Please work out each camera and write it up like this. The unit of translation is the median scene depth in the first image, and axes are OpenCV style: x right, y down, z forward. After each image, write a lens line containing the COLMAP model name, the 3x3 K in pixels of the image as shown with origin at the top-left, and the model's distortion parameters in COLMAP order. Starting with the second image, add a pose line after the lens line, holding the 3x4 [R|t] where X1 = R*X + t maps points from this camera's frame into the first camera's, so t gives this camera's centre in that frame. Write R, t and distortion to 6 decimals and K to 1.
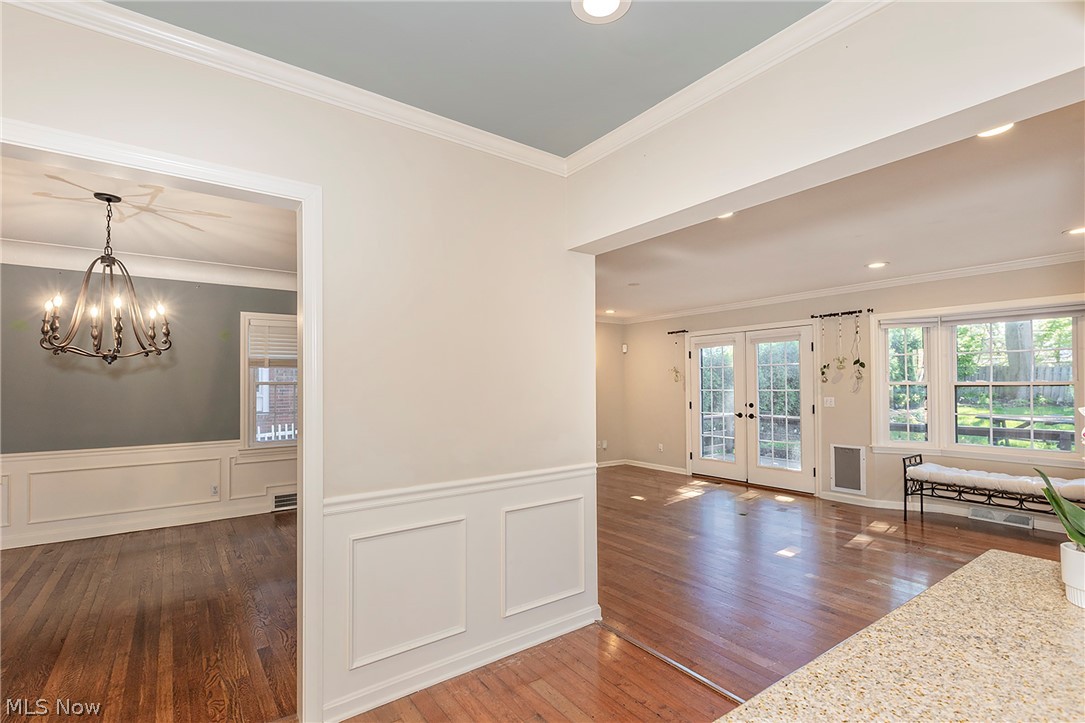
lens RADIAL K [[504.5, 0, 538.8], [0, 504.5, 367.8], [0, 0, 1]] dist [0.000831, -0.000073]
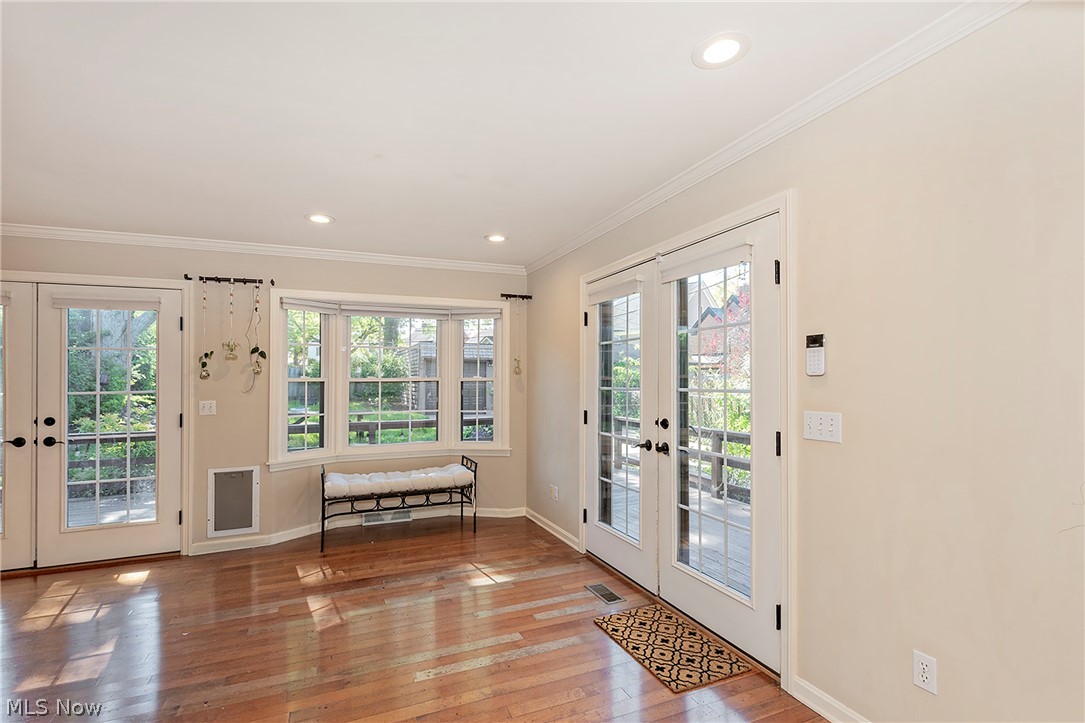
lens RADIAL K [[489.2, 0, 527.2], [0, 489.2, 373.0], [0, 0, 1]] dist [-0.003126, -0.000301]
pose [[0.246222, 0.013867, 0.969114, 0.049168], [-0.024865, 0.999659, -0.007986, 0.016957], [-0.968894, -0.022130, 0.246483, 0.450815]]
